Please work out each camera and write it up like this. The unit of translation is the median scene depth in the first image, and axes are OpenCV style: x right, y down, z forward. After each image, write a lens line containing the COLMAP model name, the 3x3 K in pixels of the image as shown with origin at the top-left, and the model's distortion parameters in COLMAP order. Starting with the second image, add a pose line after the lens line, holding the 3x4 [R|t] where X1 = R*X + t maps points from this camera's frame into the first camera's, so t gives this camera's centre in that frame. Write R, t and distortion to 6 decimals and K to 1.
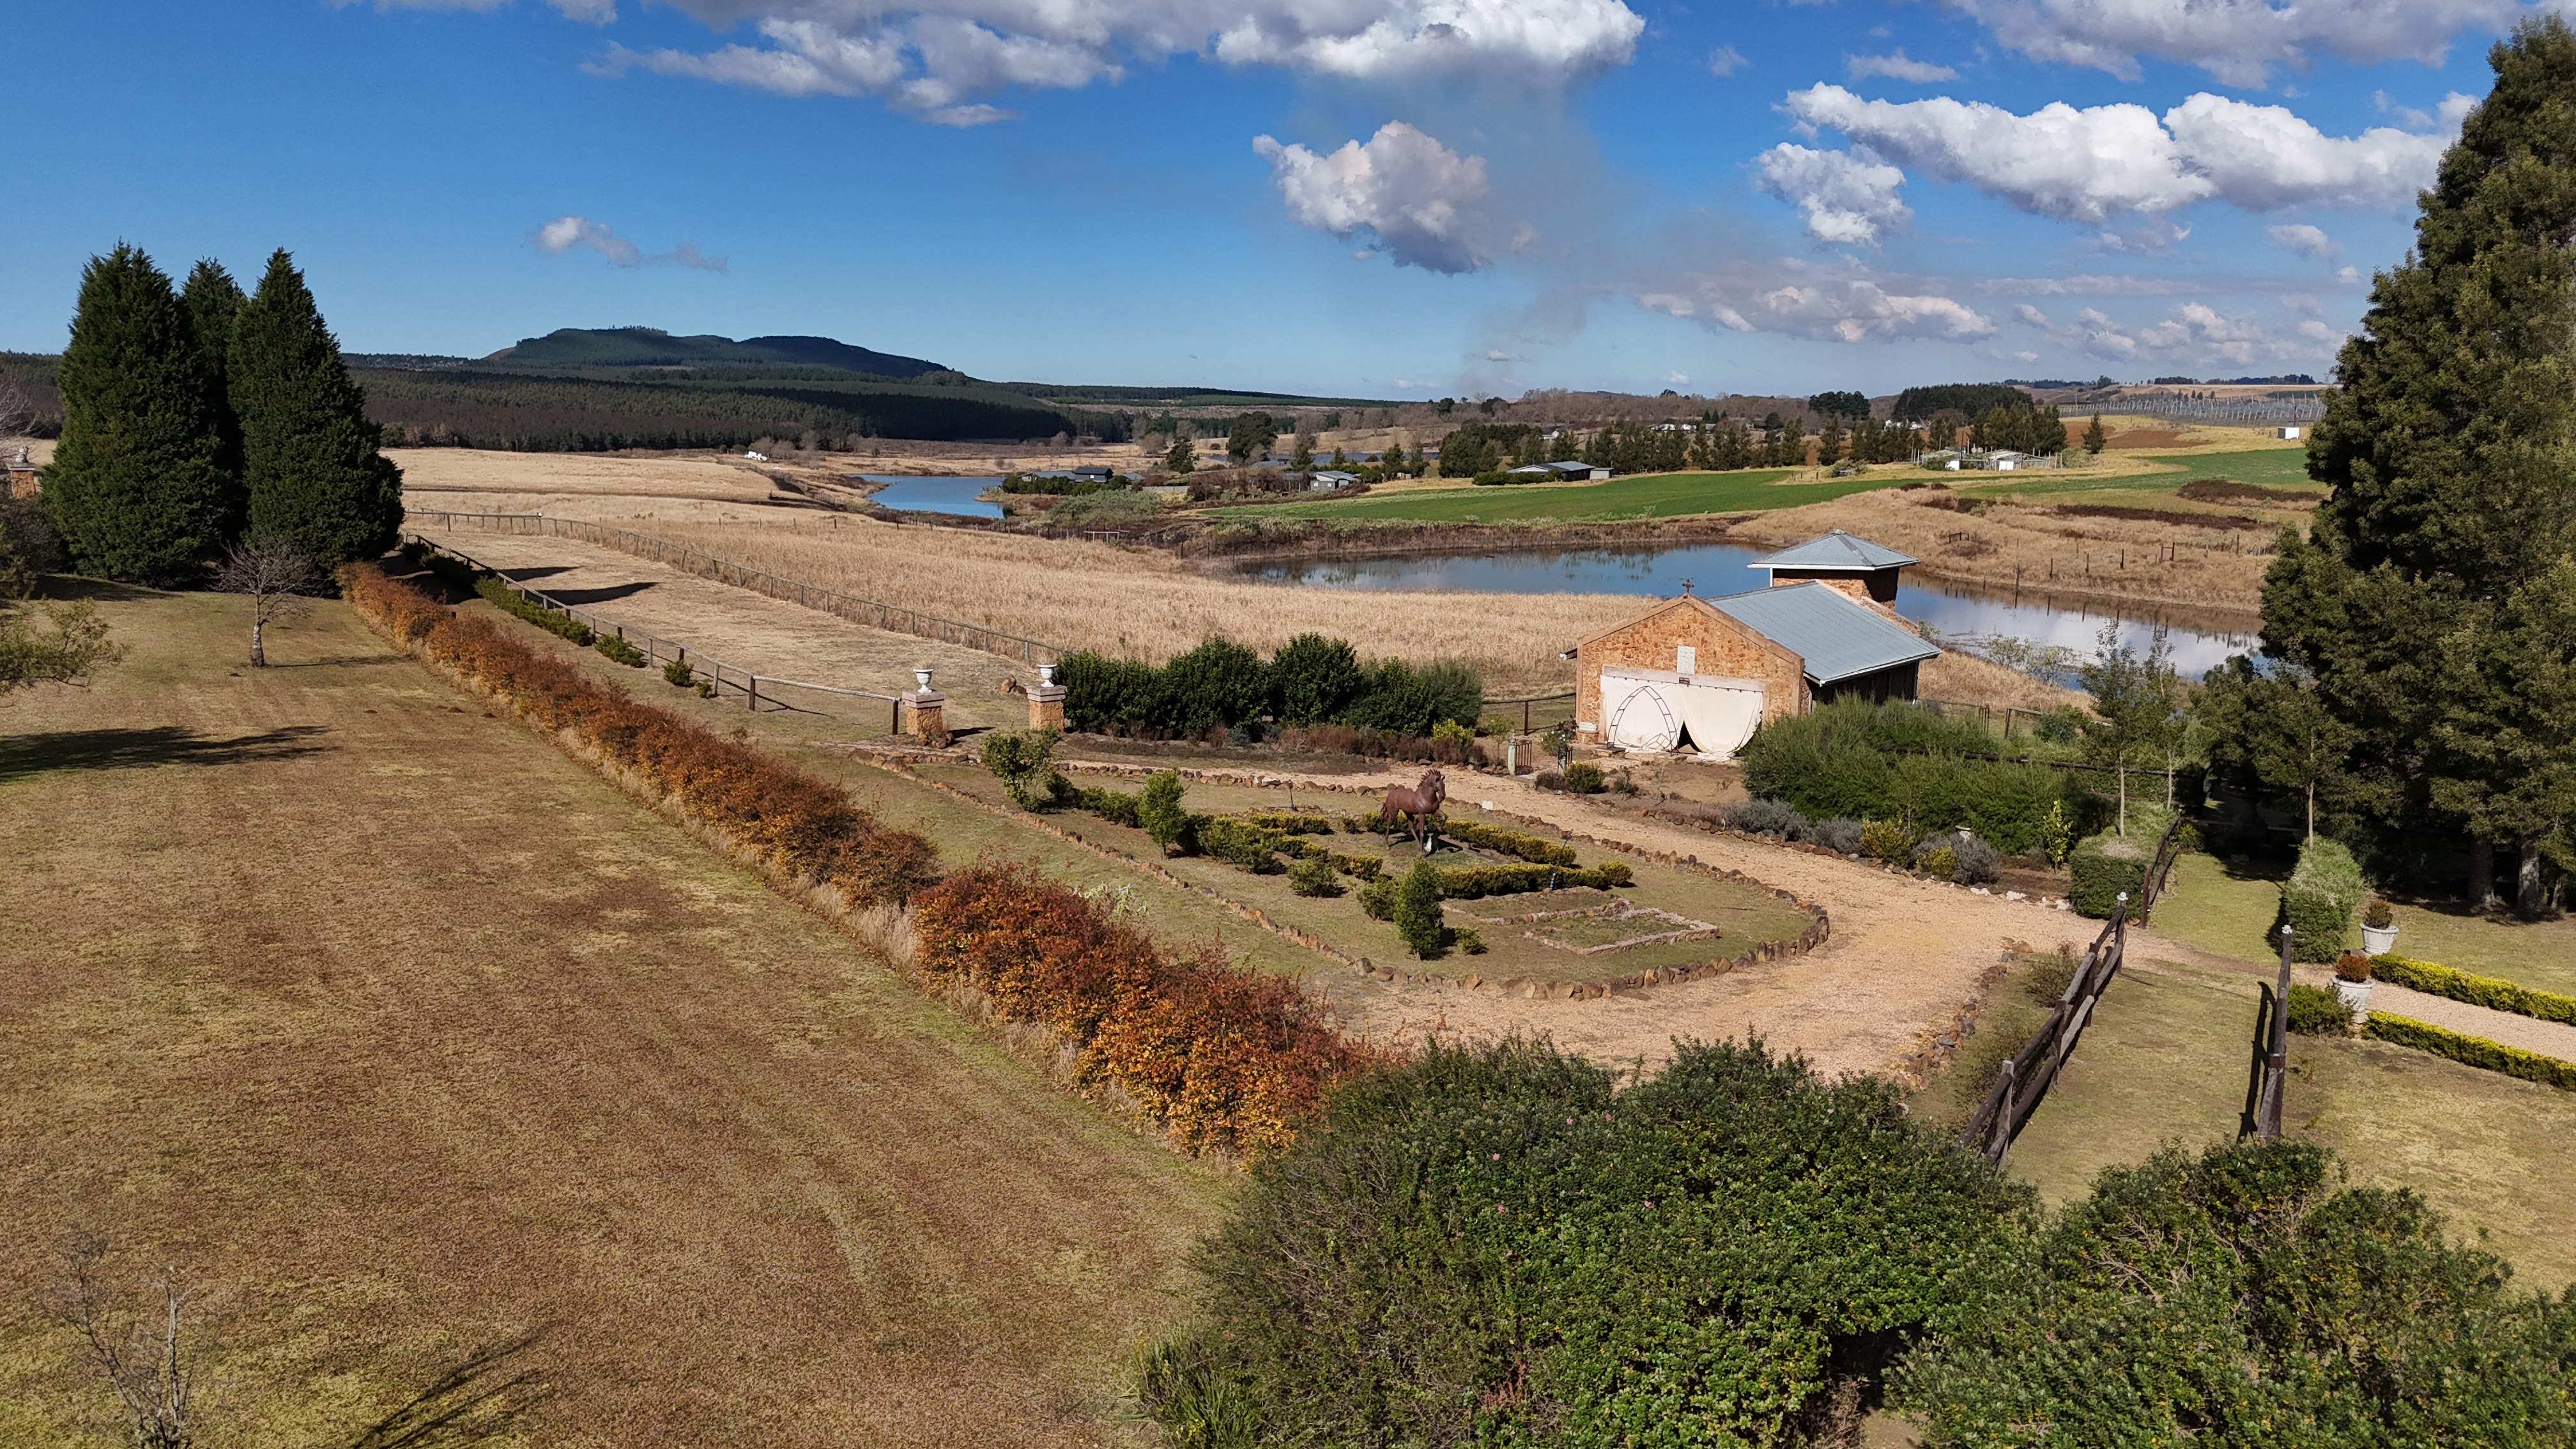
lens RADIAL K [[1873.6, 0, 1288.0], [0, 1873.6, 724.5], [0, 0, 1]] dist [0.036666, -0.003232]
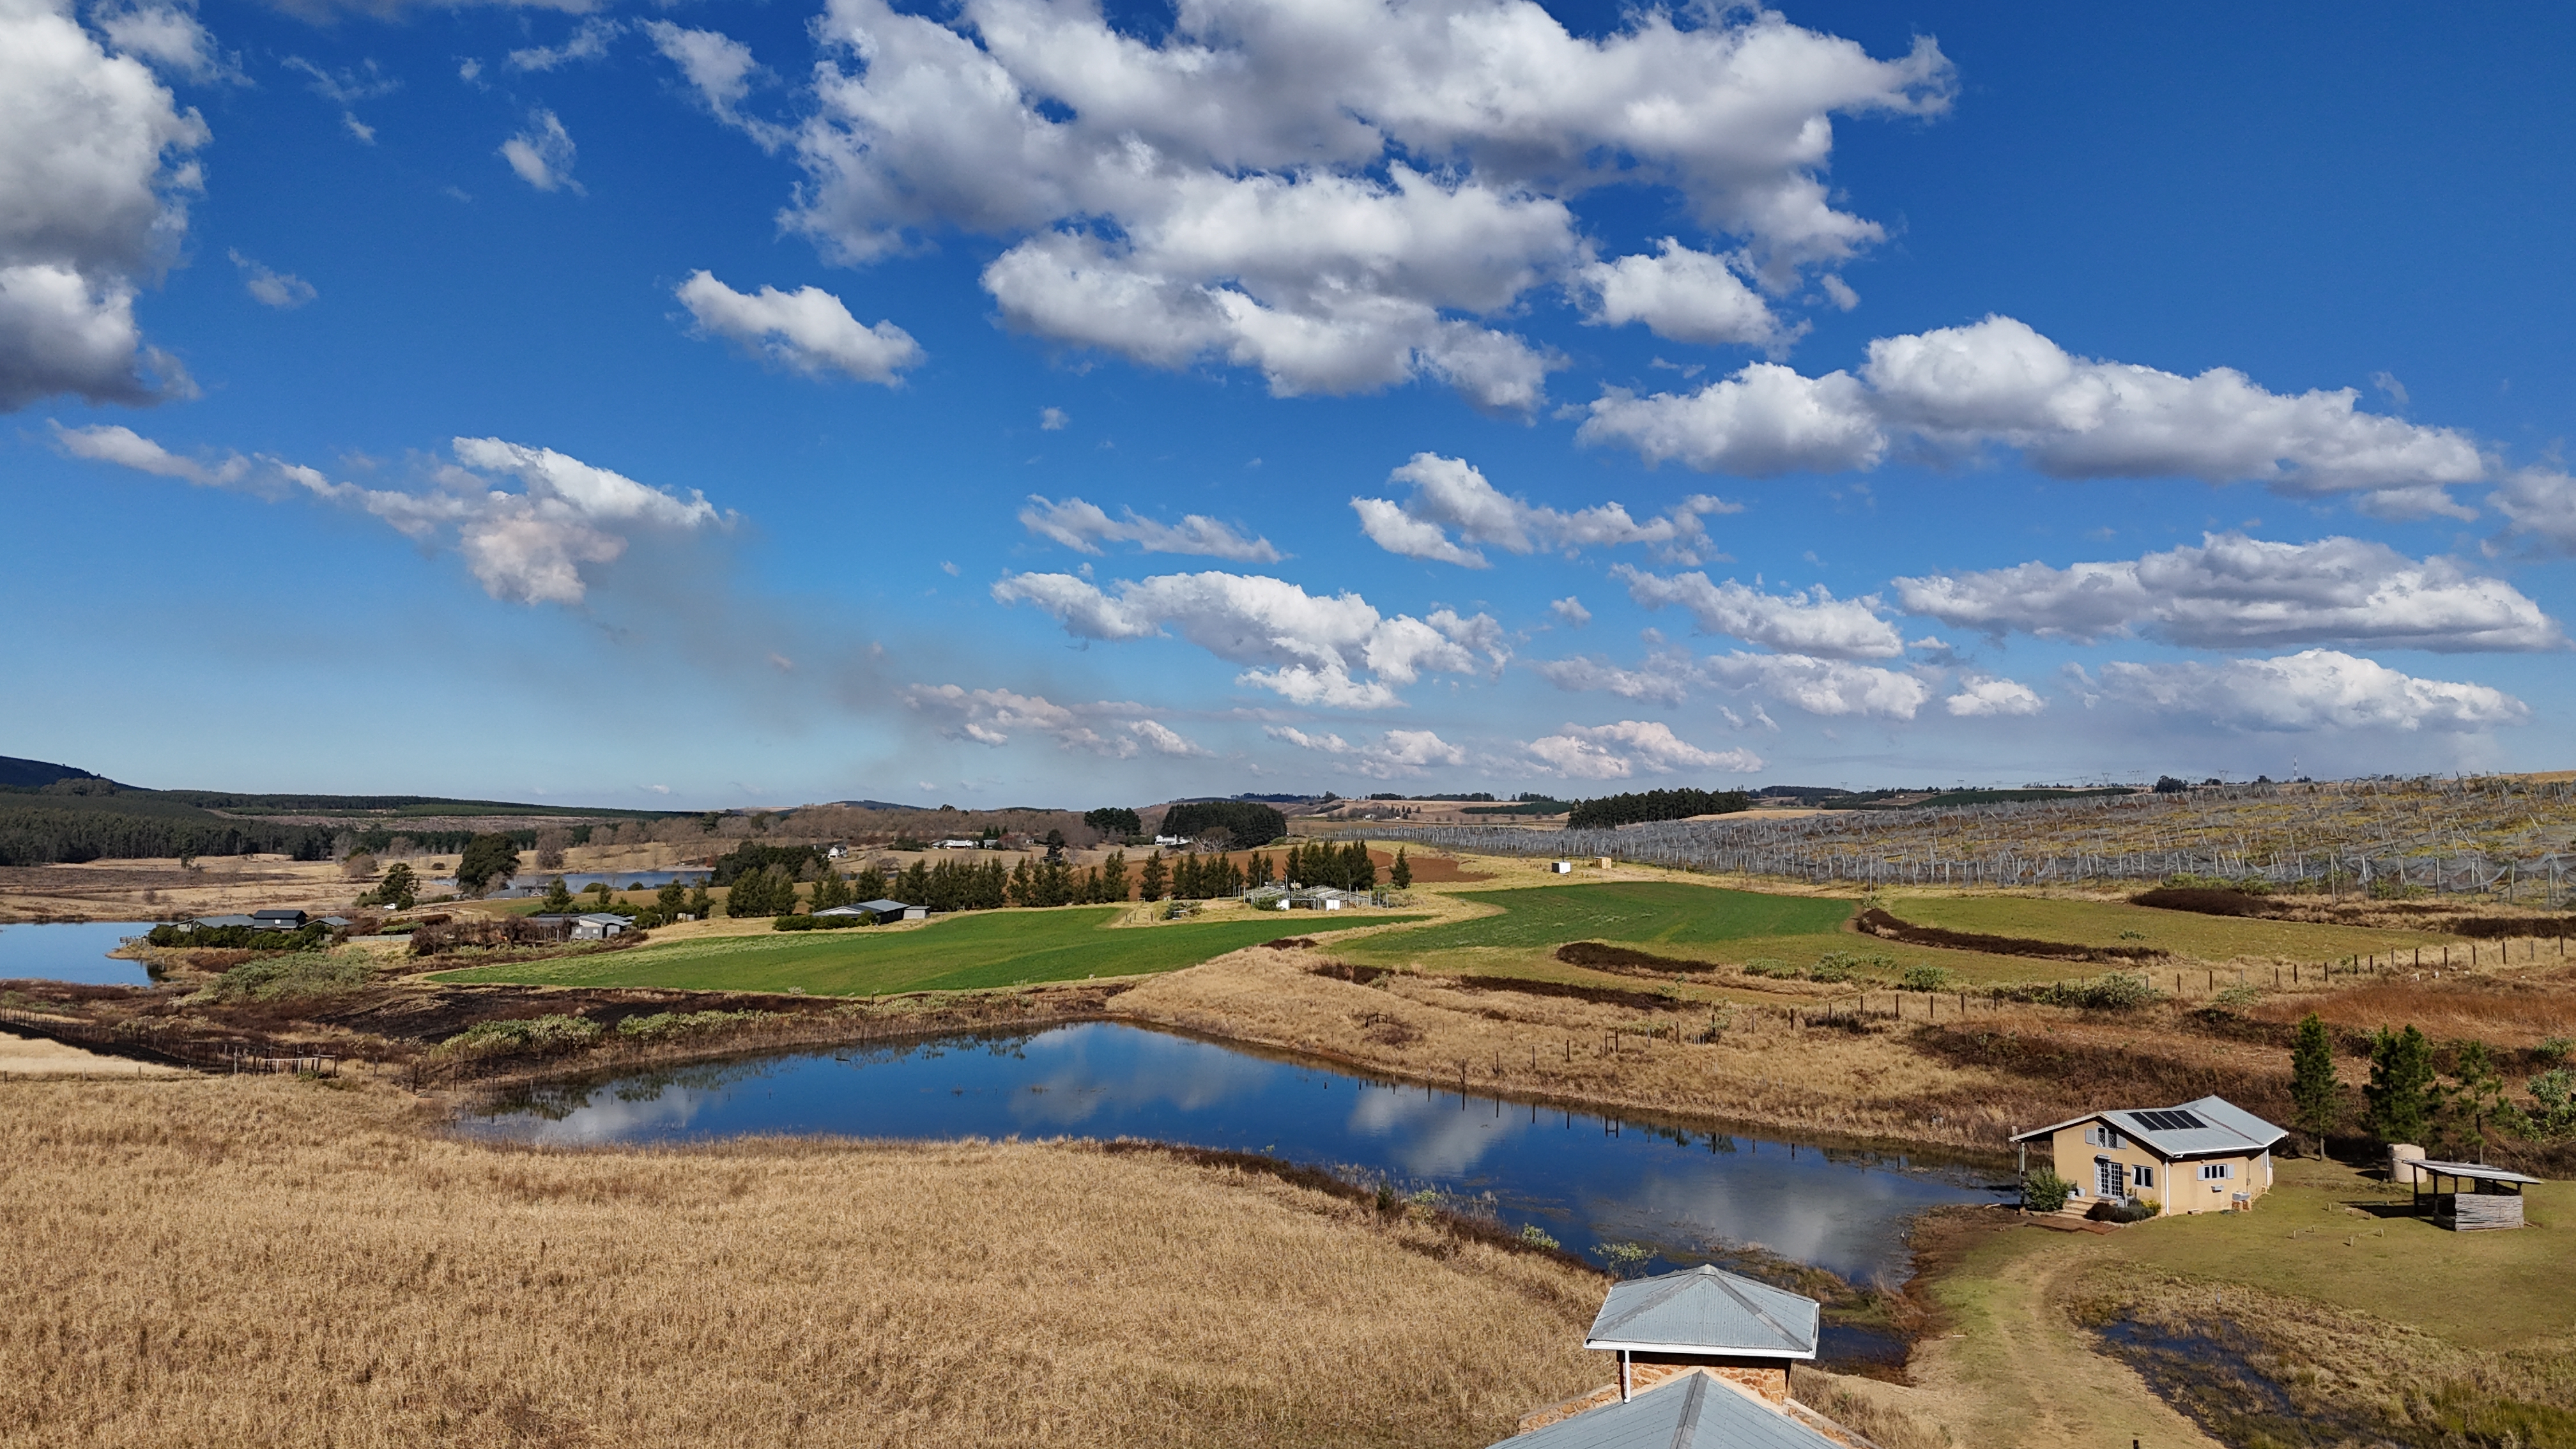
lens RADIAL K [[1865.1, 0, 1288.0], [0, 1865.1, 724.5], [0, 0, 1]] dist [0.102560, -0.121682]
pose [[0.927031, 0.021151, 0.374387, -0.010225], [0.059350, 0.977547, -0.202185, -0.028193], [-0.370257, 0.209652, 0.904962, 0.084340]]
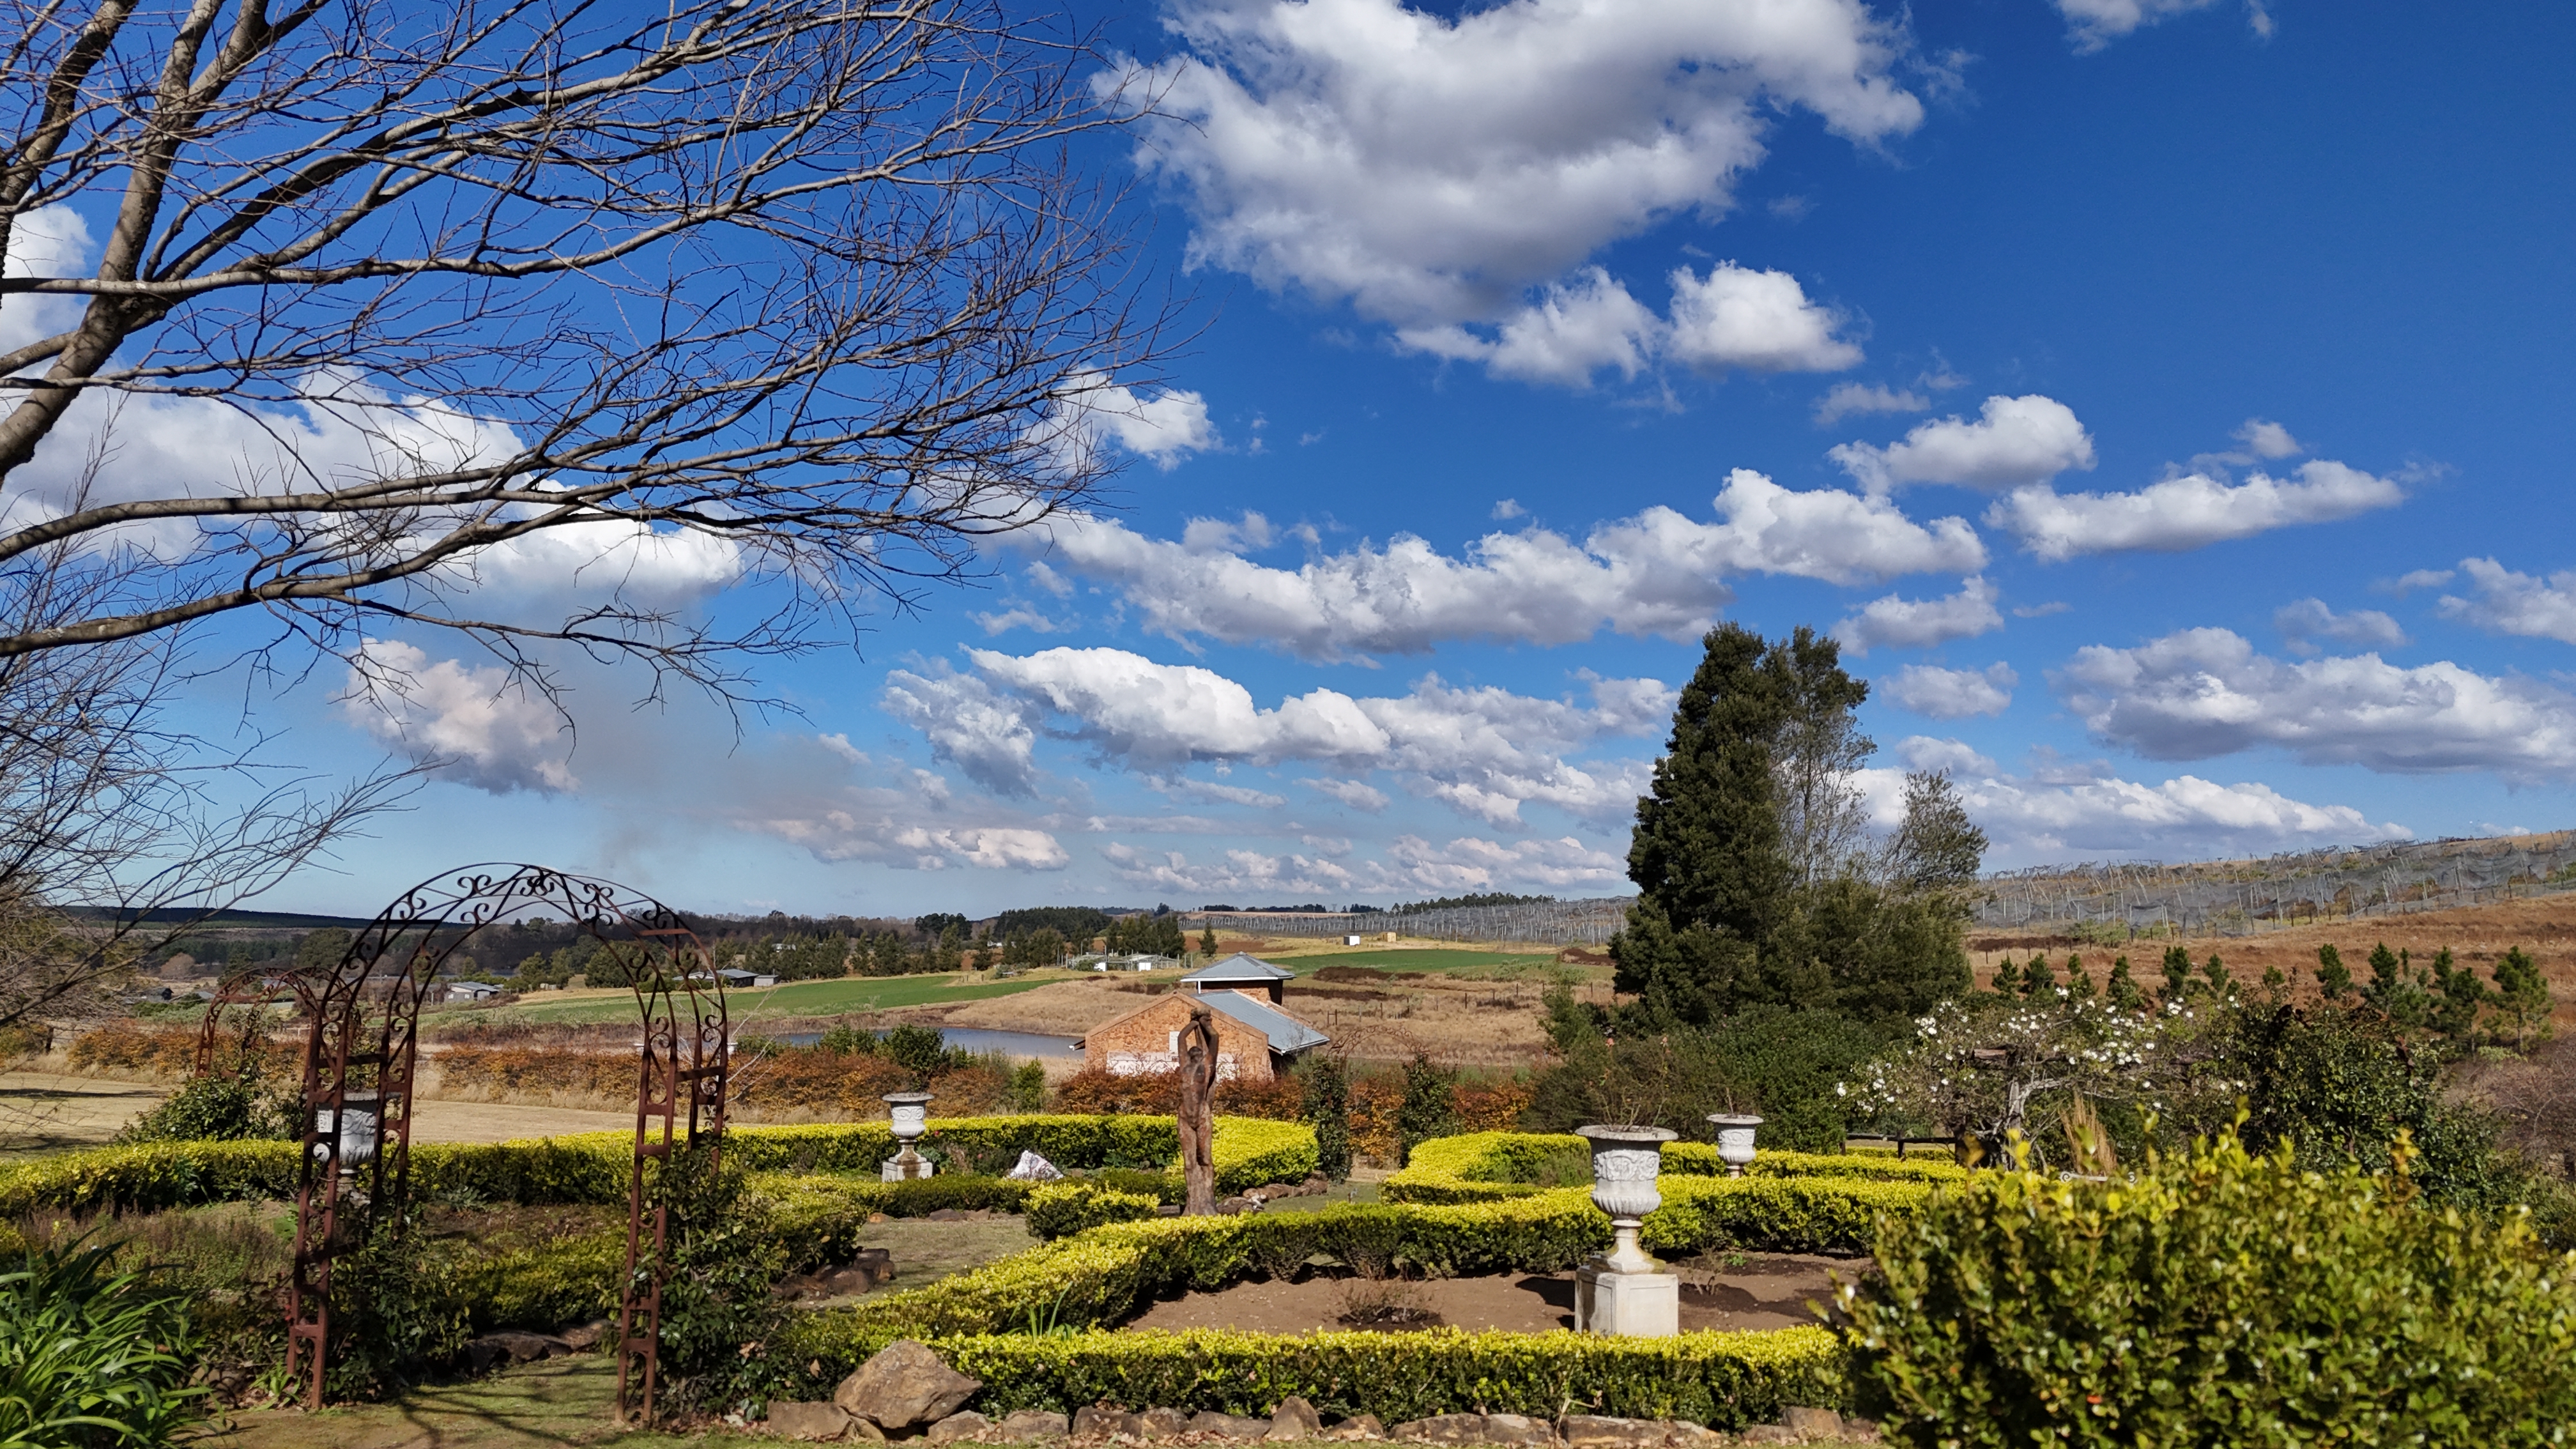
lens RADIAL K [[1865.1, 0, 1288.0], [0, 1865.1, 724.5], [0, 0, 1]] dist [0.102560, -0.121682]
pose [[0.890749, 0.051790, 0.451536, -0.048165], [0.073851, 0.963791, -0.256230, 0.013914], [-0.448456, 0.261583, 0.854671, -0.029125]]
